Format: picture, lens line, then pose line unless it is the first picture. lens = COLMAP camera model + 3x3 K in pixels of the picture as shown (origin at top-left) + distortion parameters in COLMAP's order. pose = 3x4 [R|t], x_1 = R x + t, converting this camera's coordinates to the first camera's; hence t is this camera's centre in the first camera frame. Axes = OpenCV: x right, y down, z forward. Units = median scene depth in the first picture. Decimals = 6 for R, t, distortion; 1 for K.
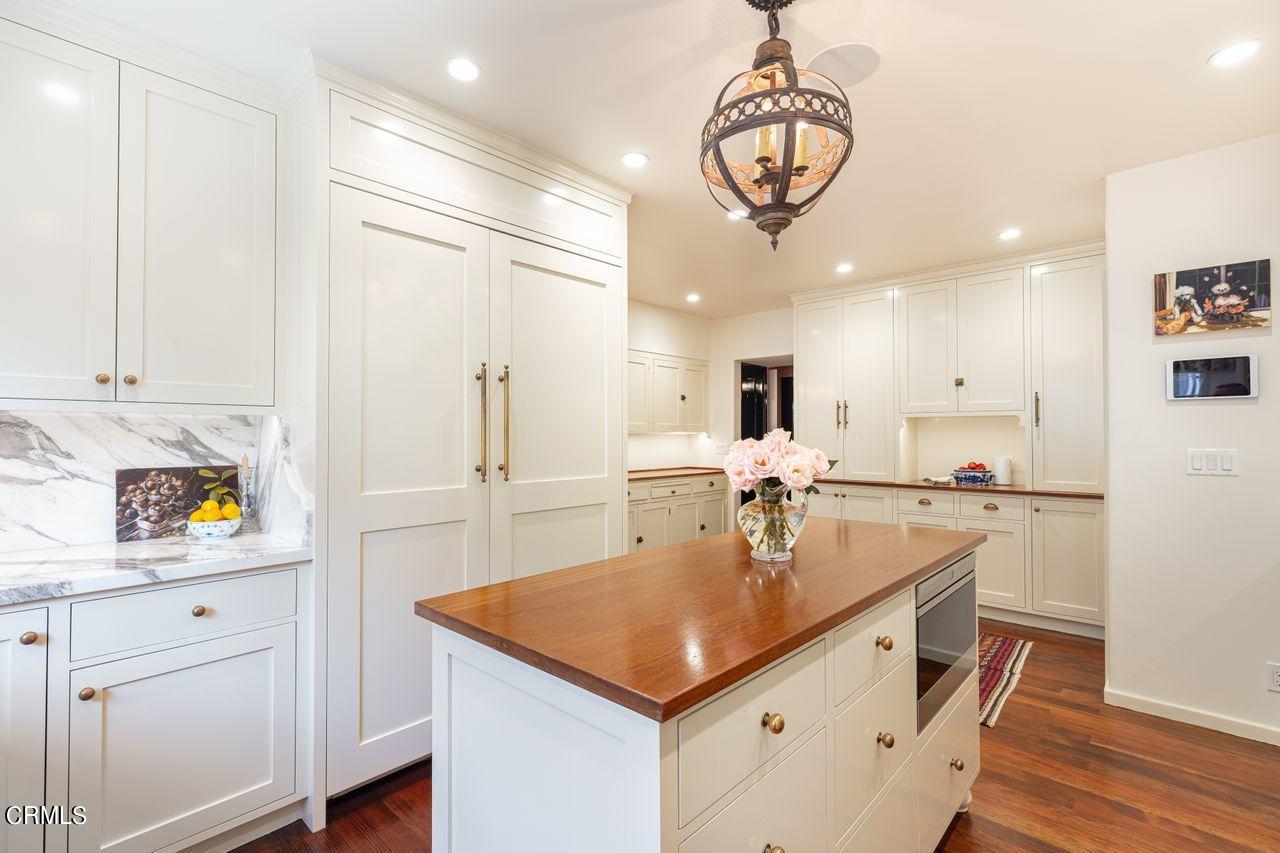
lens RADIAL K [[580.8, 0, 640.0], [0, 580.8, 426.5], [0, 0, 1]] dist [0.000587, 0.001206]
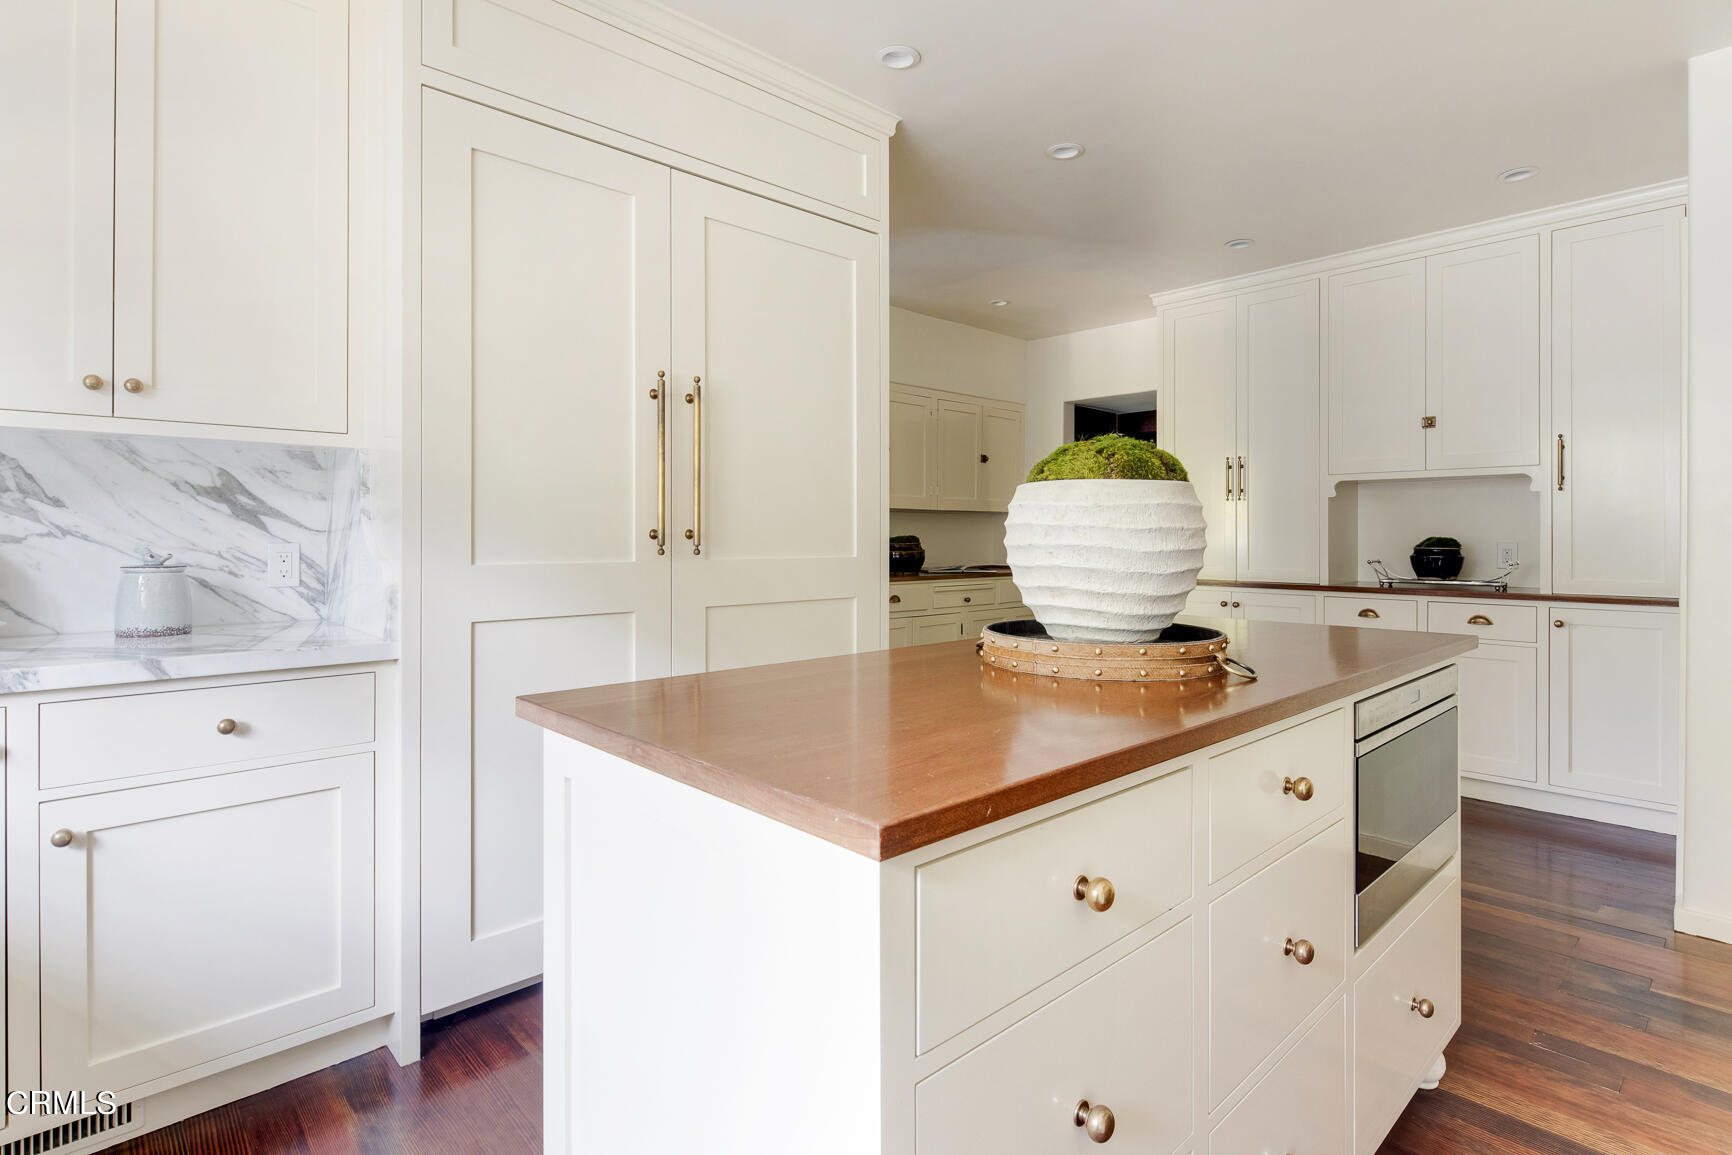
lens RADIAL K [[855.1, 0, 859.7], [0, 855.1, 544.1], [0, 0, 1]] dist [0.002326, -0.004906]
pose [[0.996723, 0.001404, -0.080878, 0.035861], [0.000101, 0.999827, 0.018595, 0.080838], [0.080890, -0.018543, 0.996551, 0.079037]]
